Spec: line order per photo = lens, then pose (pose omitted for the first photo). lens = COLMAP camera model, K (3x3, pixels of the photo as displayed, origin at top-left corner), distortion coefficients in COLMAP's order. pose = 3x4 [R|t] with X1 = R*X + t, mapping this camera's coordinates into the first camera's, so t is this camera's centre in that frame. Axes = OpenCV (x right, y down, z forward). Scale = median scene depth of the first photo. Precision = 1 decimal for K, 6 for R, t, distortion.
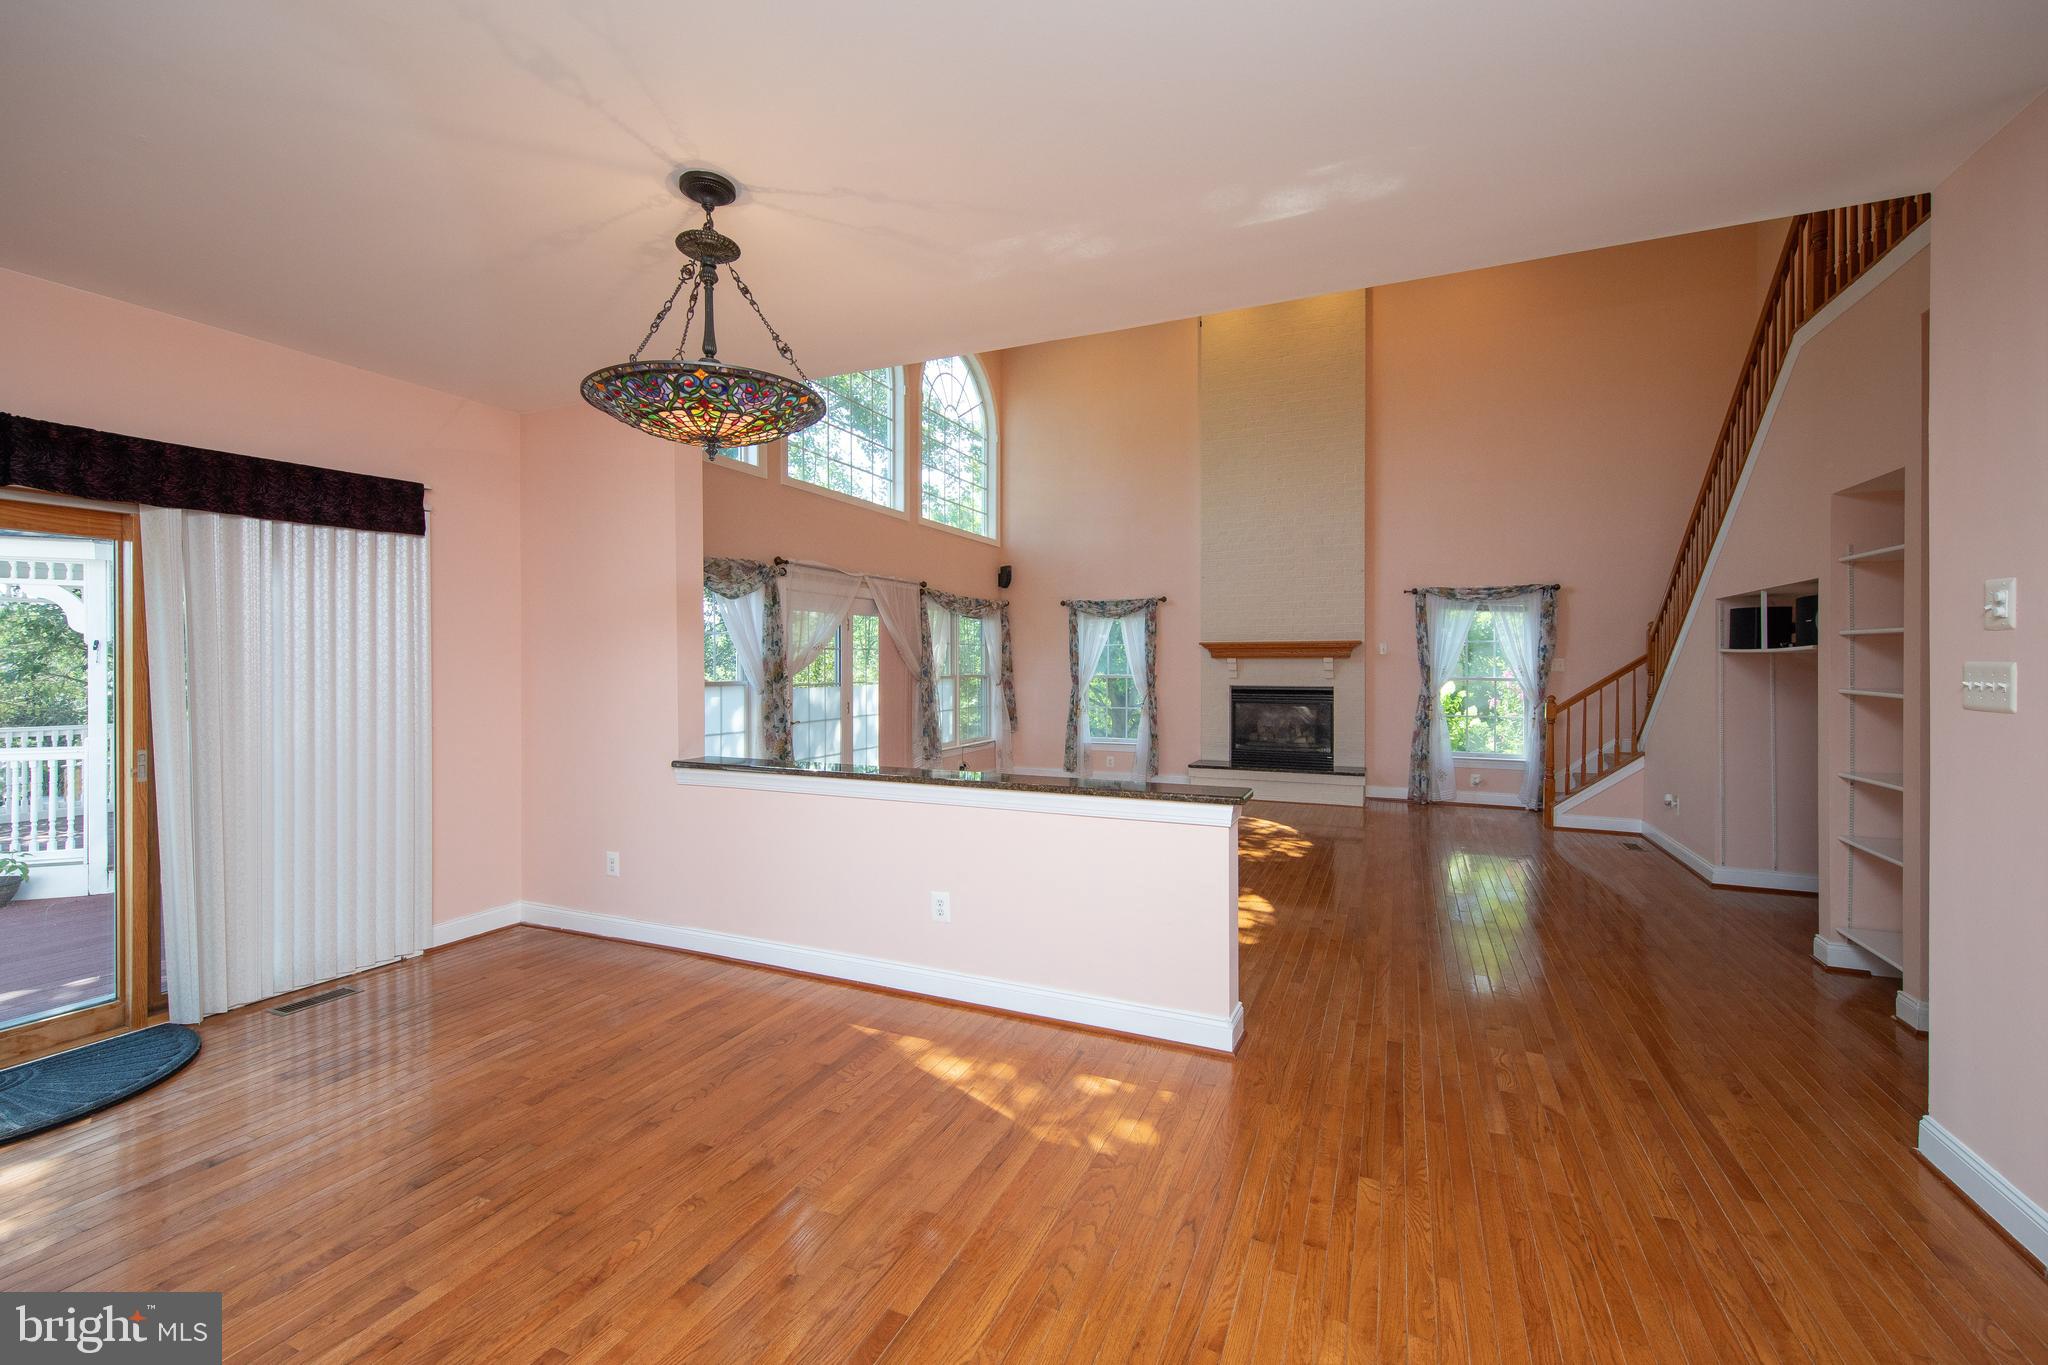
lens RADIAL K [[857.8, 0, 1019.6], [0, 857.8, 660.5], [0, 0, 1]] dist [-0.000720, -0.001752]
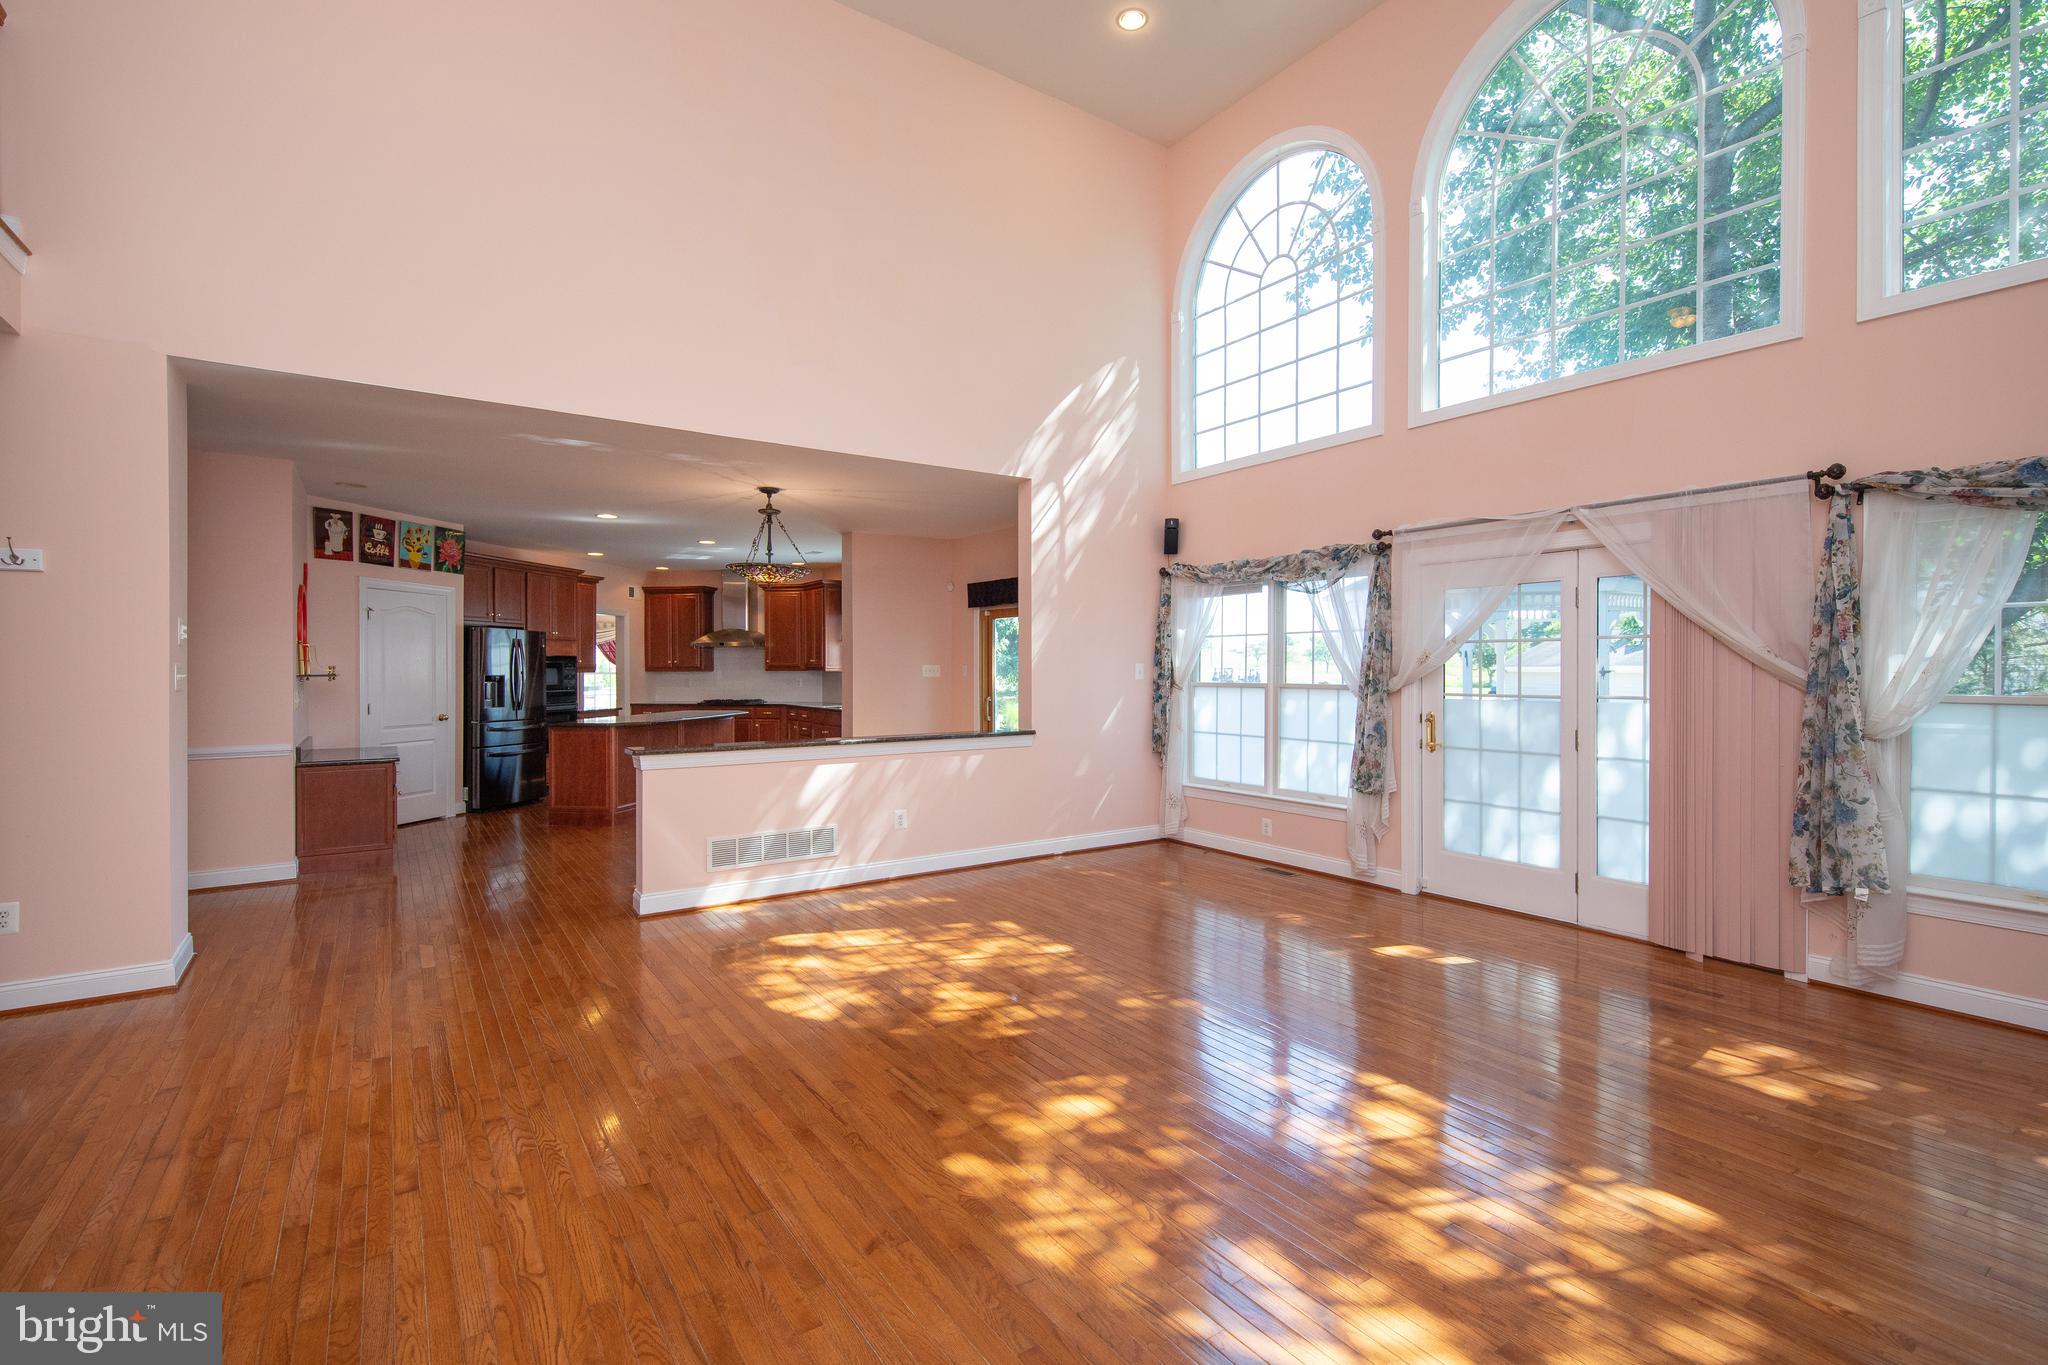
lens RADIAL K [[932.0, 0, 1022.9], [0, 932.0, 672.7], [0, 0, 1]] dist [0.005003, -0.000314]
pose [[-0.532561, -0.000187, -0.846391, 0.484023], [-0.000857, 1.000000, 0.000319, 0.008226], [0.846391, 0.000895, -0.532561, 0.921282]]
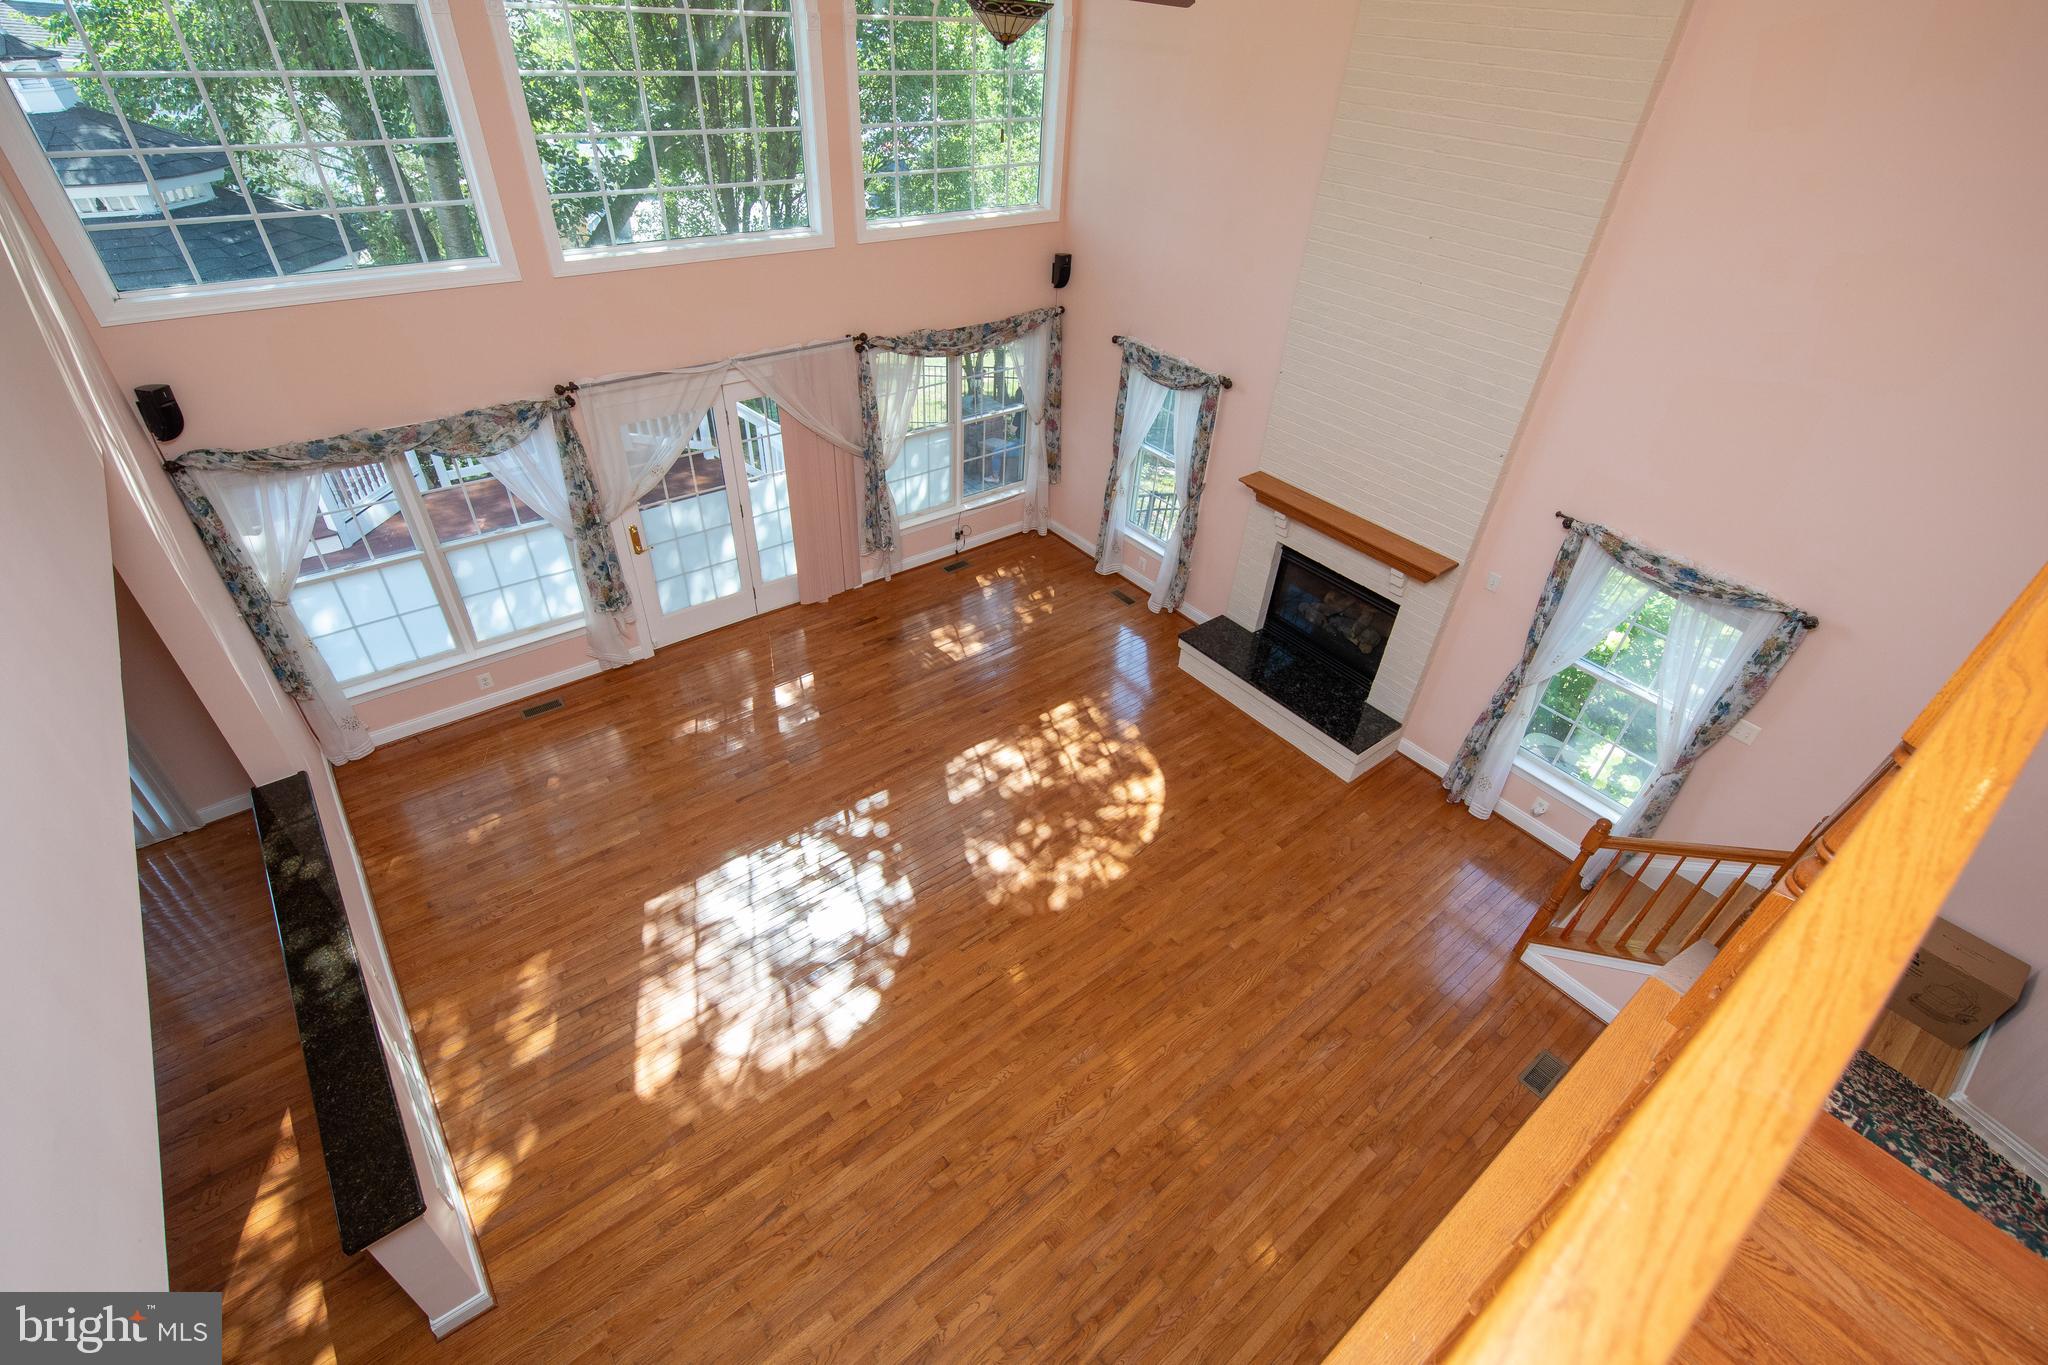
lens RADIAL K [[932.0, 0, 1009.7], [0, 932.0, 700.1], [0, 0, 1]] dist [0.005003, -0.000314]
pose [[0.882826, 0.320453, -0.343408, 0.381570], [-0.043506, 0.783766, 0.619530, -0.352034], [0.467682, -0.531997, 0.705871, 0.328604]]
